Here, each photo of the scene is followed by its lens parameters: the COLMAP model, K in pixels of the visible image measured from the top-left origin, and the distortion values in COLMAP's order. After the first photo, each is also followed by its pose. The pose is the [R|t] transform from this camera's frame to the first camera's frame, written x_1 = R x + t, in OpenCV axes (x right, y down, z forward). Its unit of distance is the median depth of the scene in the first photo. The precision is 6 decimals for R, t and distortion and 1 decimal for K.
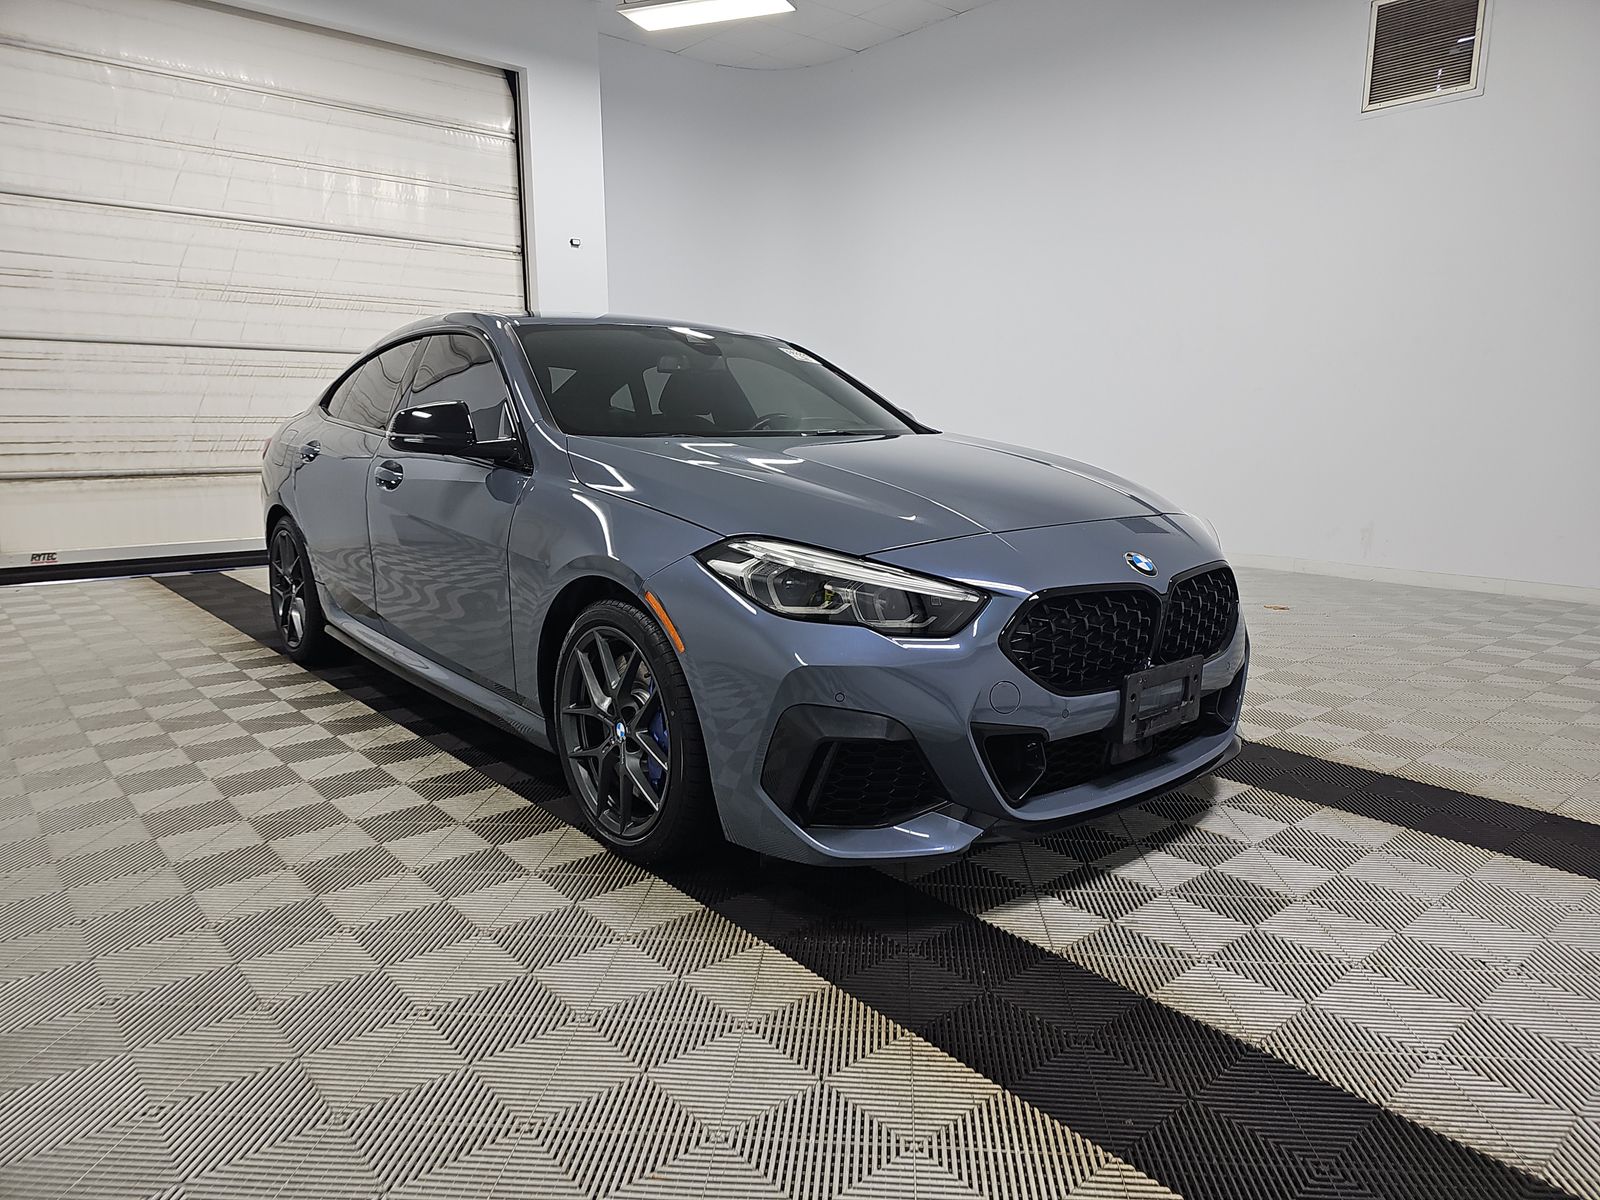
lens RADIAL K [[1076.8, 0, 800.0], [0, 1076.8, 600.0], [0, 0, 1]] dist [0.037762, 0.000240]
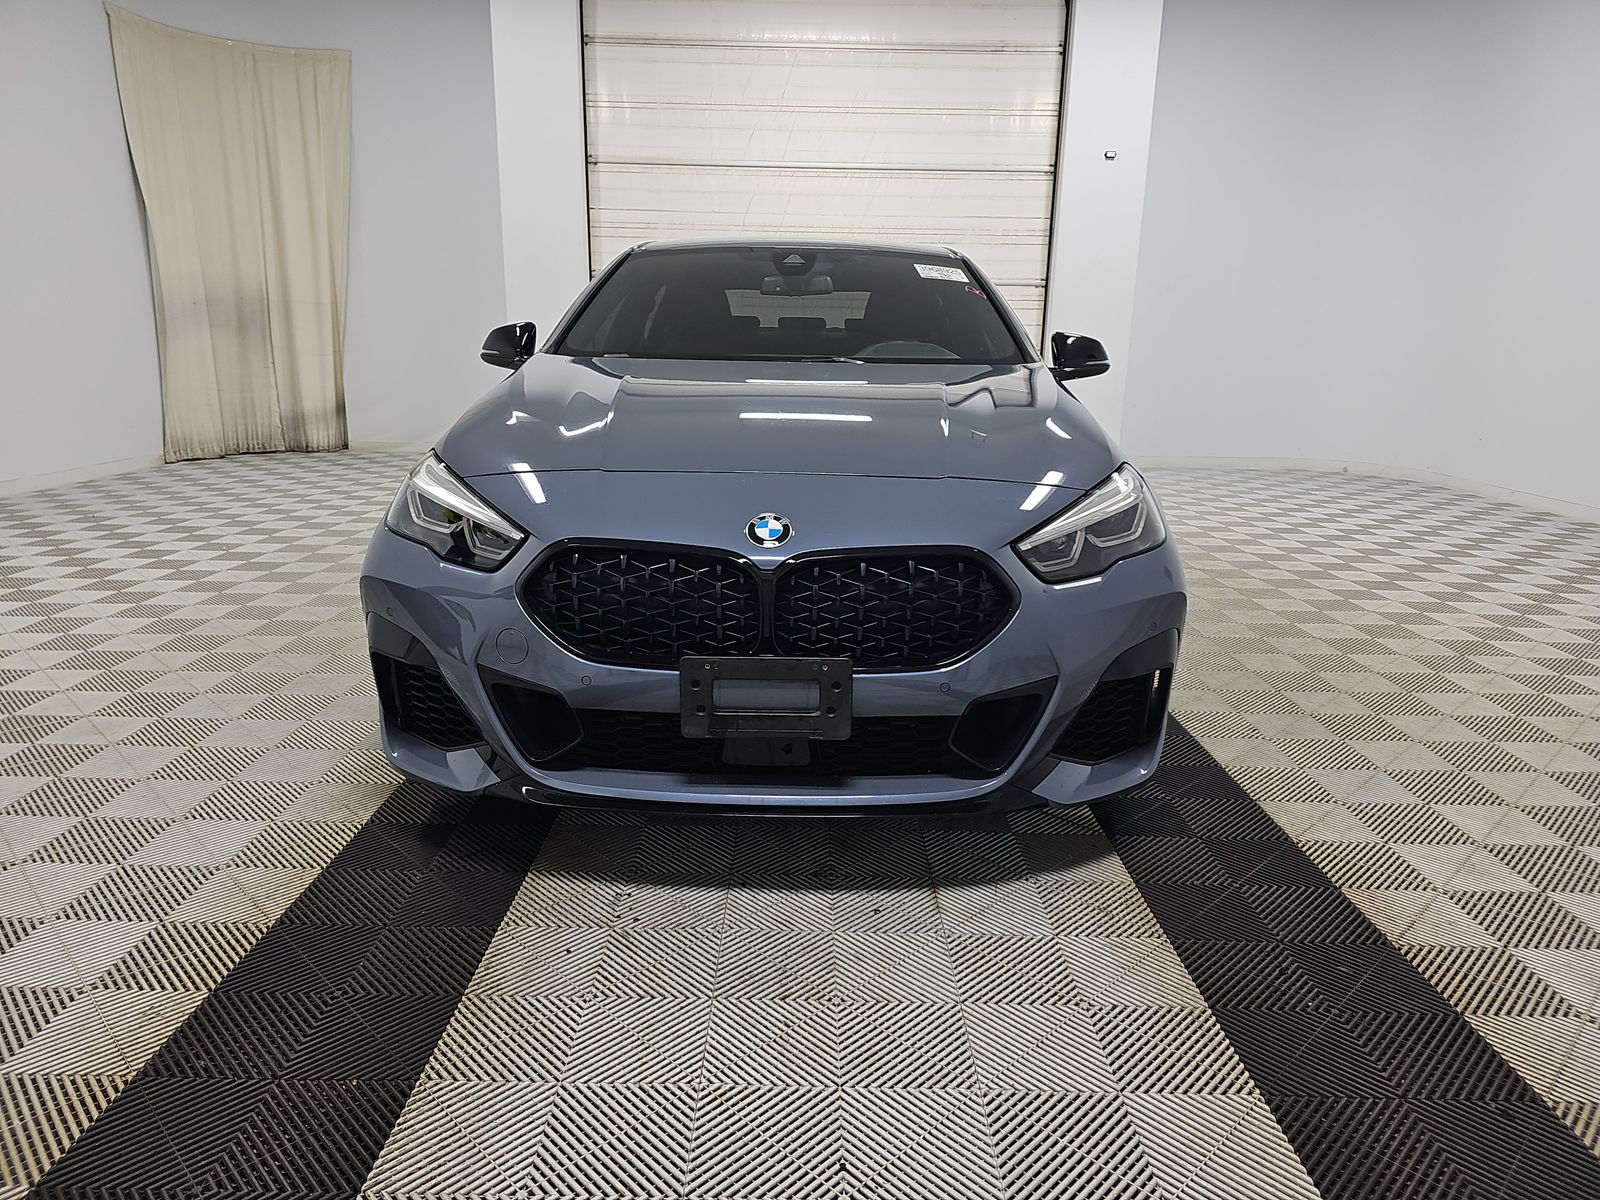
lens RADIAL K [[1047.7, 0, 787.4], [0, 1047.7, 608.0], [0, 0, 1]] dist [0.029321, -0.003108]
pose [[0.751581, 0.177313, -0.635363, 0.313487], [-0.128920, 0.984105, 0.122137, -0.027078], [0.646920, -0.009885, 0.762493, 0.159943]]
